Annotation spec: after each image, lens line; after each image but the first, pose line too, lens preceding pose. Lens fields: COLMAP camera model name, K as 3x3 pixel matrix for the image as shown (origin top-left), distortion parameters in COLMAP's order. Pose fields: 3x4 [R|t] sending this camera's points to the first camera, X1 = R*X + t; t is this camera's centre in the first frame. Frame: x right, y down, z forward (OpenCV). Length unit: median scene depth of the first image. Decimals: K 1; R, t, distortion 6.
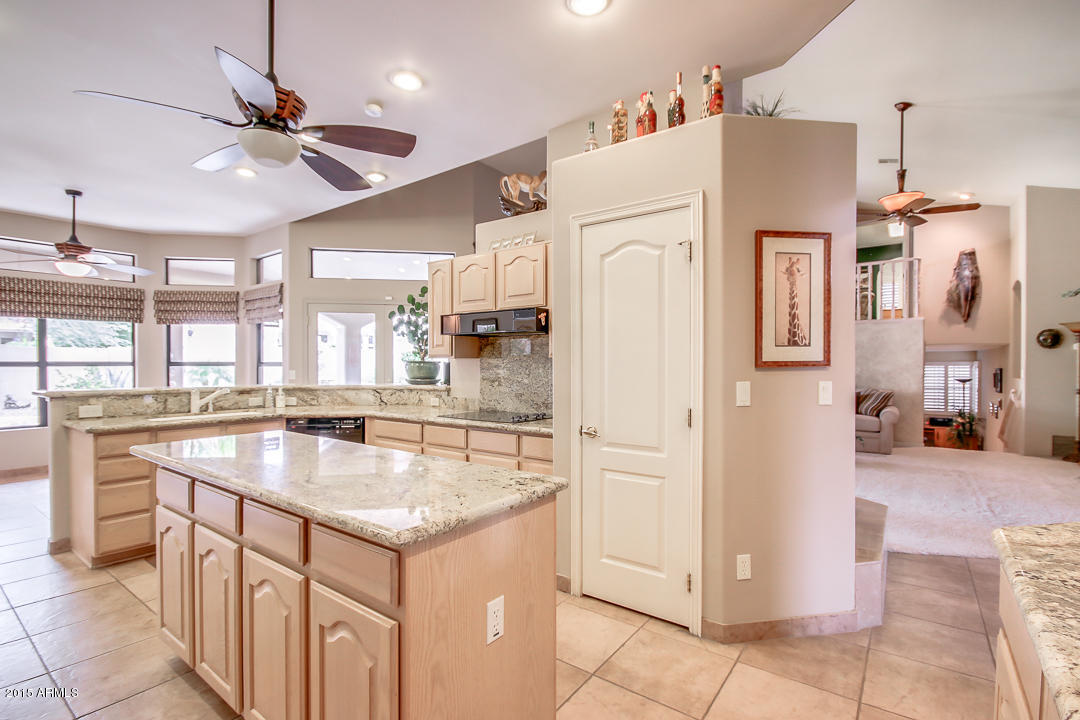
lens RADIAL K [[501.6, 0, 540.4], [0, 501.6, 366.3], [0, 0, 1]] dist [-0.003487, -0.000717]
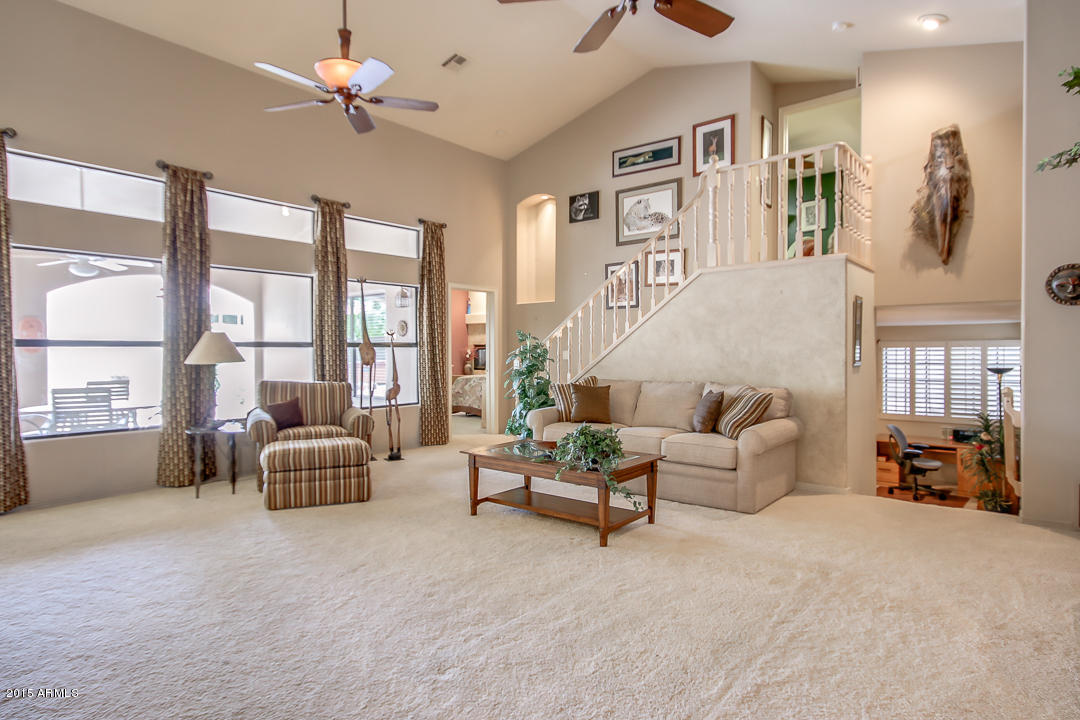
lens RADIAL K [[565.2, 0, 539.1], [0, 565.2, 348.7], [0, 0, 1]] dist [-0.000967, -0.000084]
pose [[0.995921, 0.003979, -0.090140, 0.468169], [-0.004022, 0.999992, -0.000298, 0.005634], [0.090138, 0.000659, 0.995929, 0.350321]]
